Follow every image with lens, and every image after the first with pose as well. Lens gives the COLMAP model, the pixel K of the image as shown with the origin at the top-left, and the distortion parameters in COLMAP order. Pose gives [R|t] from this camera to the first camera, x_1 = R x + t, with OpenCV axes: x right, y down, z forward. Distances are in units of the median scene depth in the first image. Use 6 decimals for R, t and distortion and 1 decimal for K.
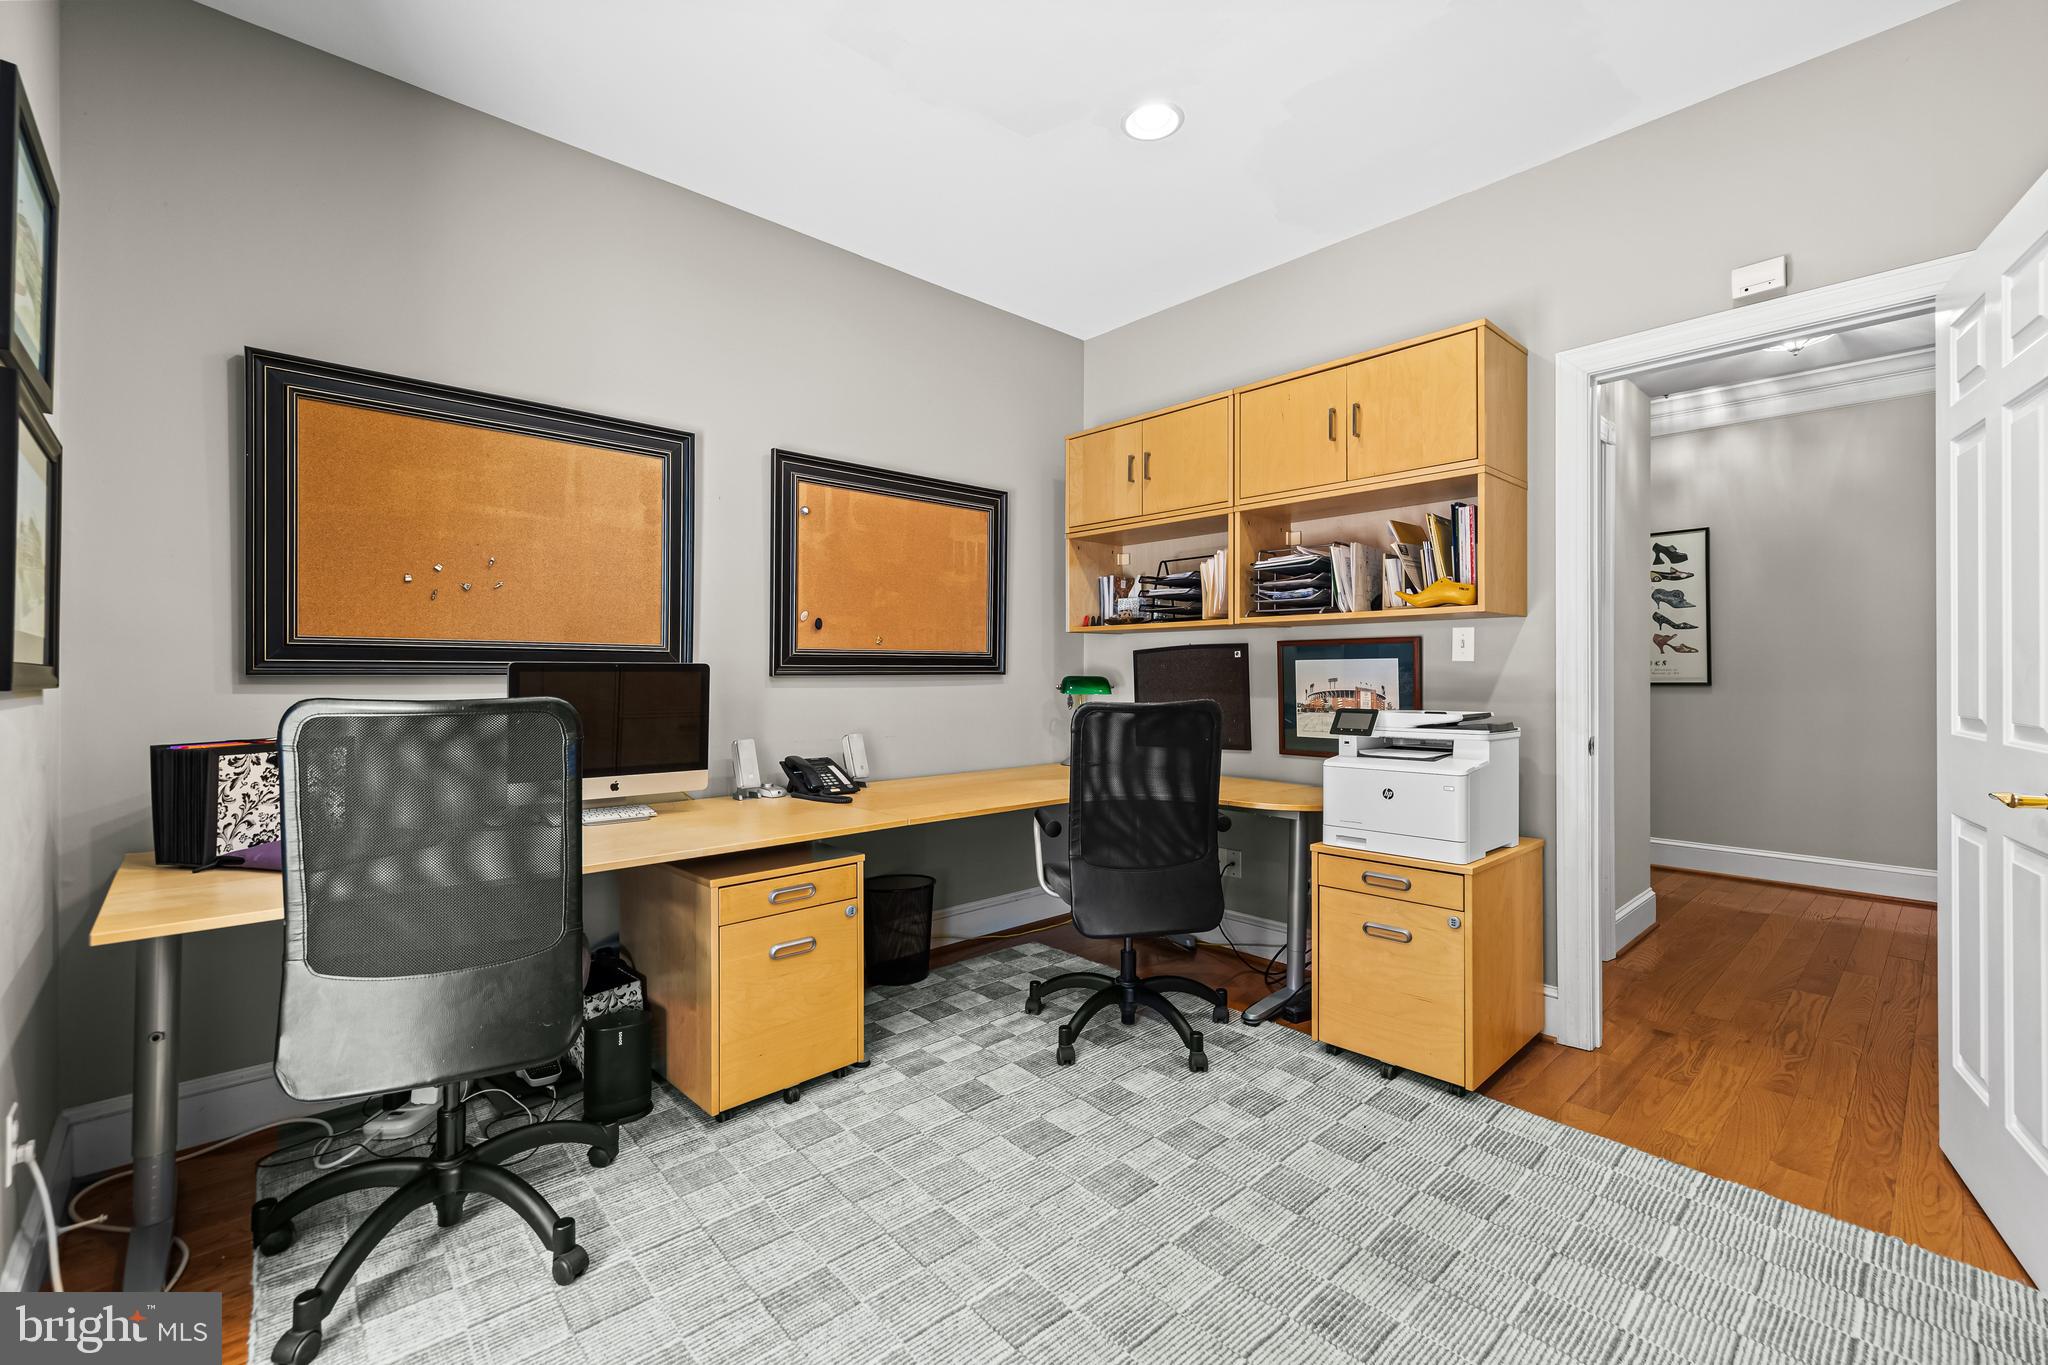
lens RADIAL K [[863.0, 0, 1021.7], [0, 863.0, 676.1], [0, 0, 1]] dist [0.000589, 0.000078]
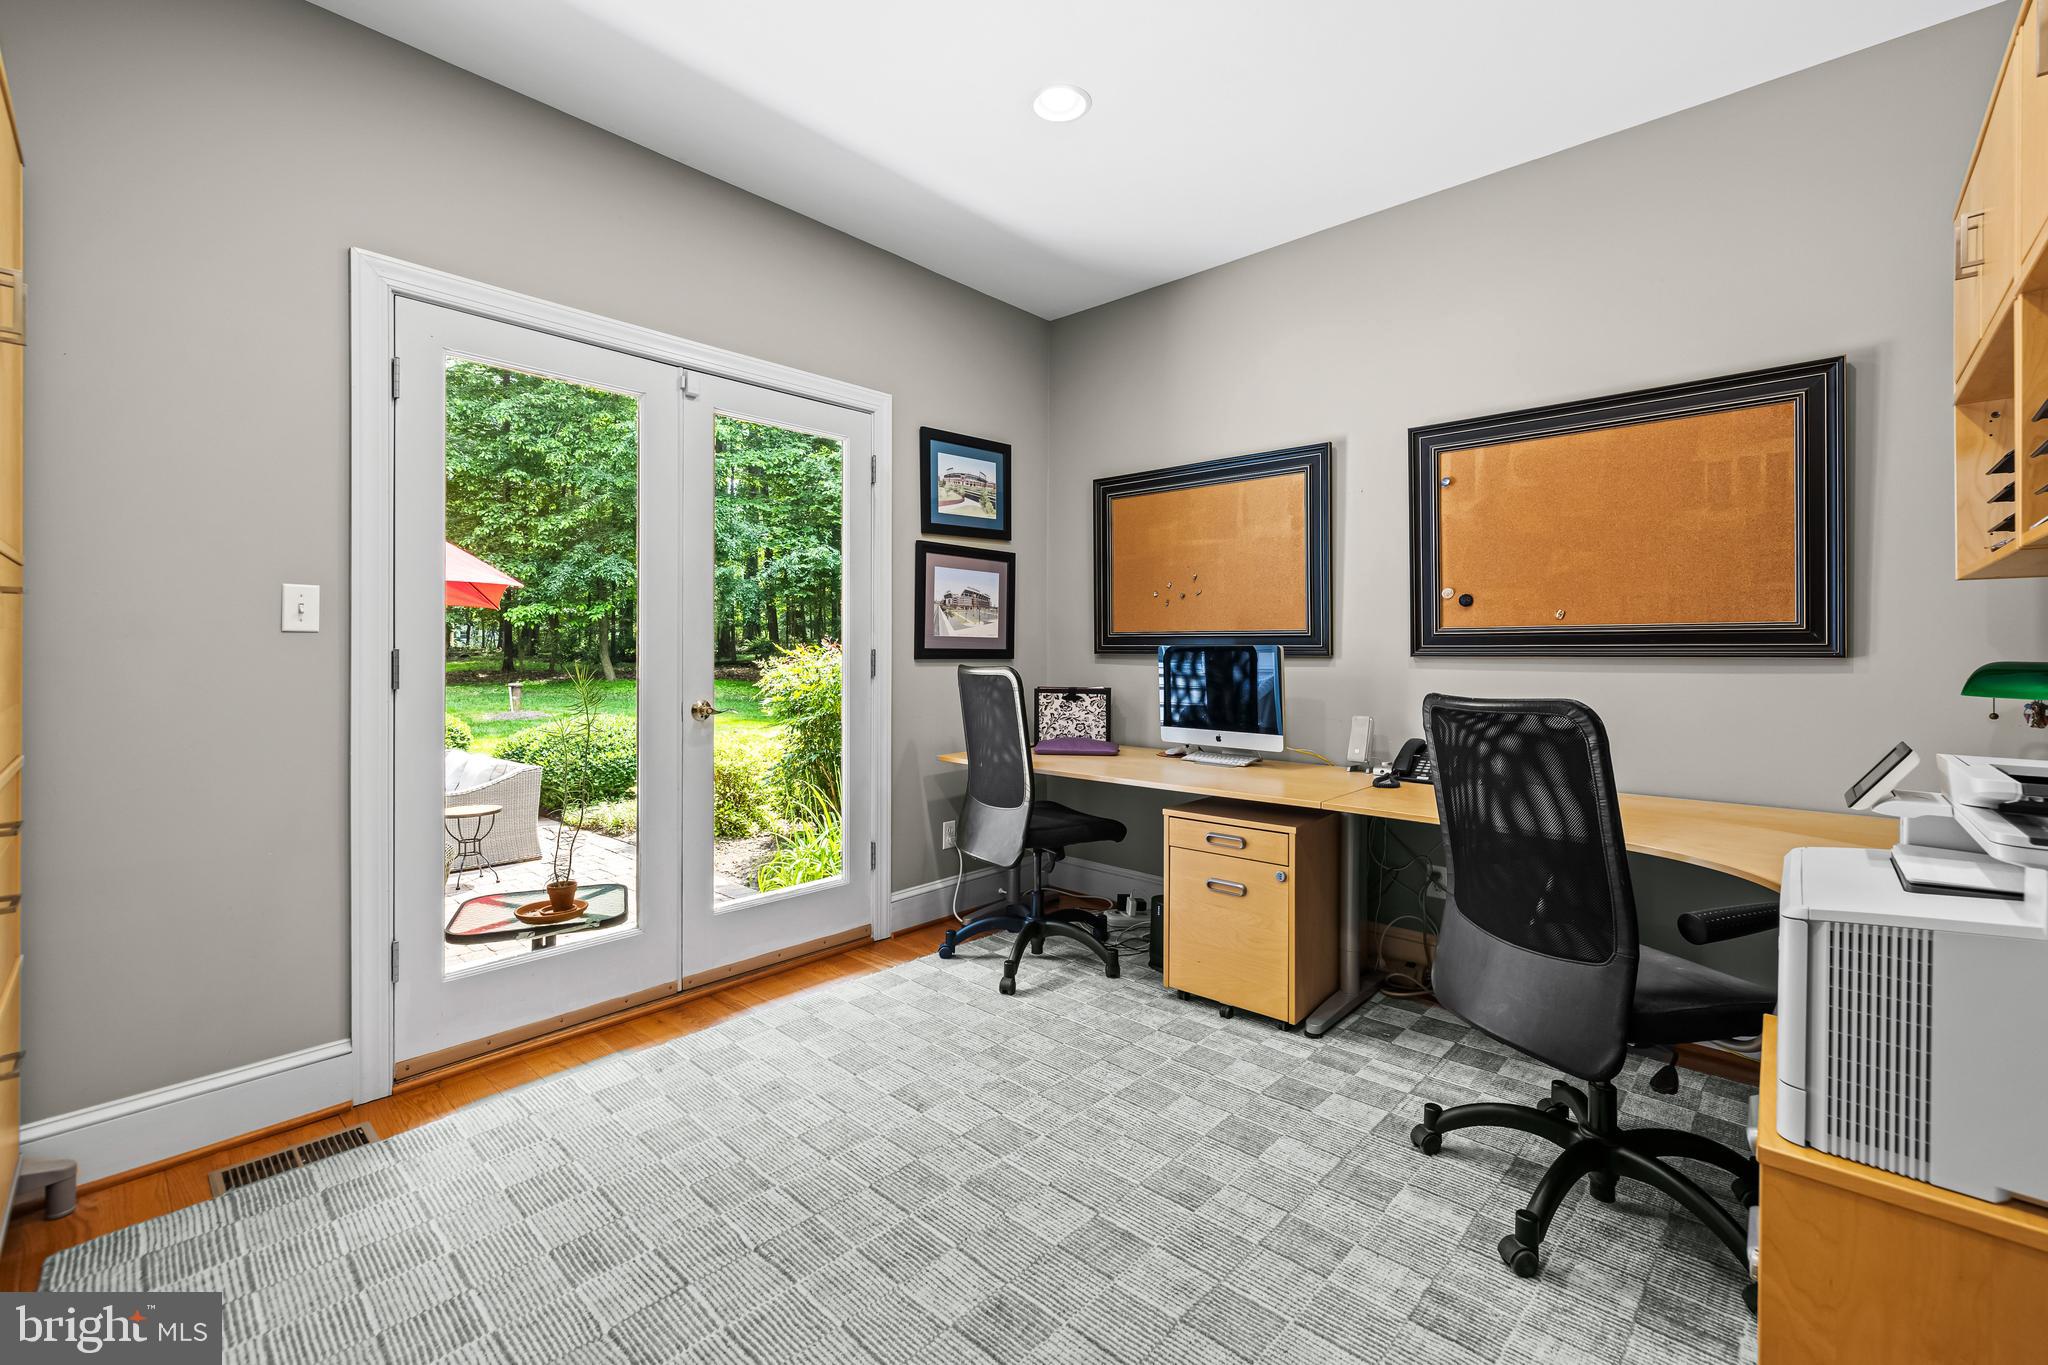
lens RADIAL K [[863.0, 0, 1012.1], [0, 863.0, 650.8], [0, 0, 1]] dist [0.000589, 0.000078]
pose [[0.080960, -0.000229, -0.996717, 0.817656], [-0.006256, 0.999980, -0.000738, -0.004095], [0.996698, 0.006295, 0.080957, 0.564322]]
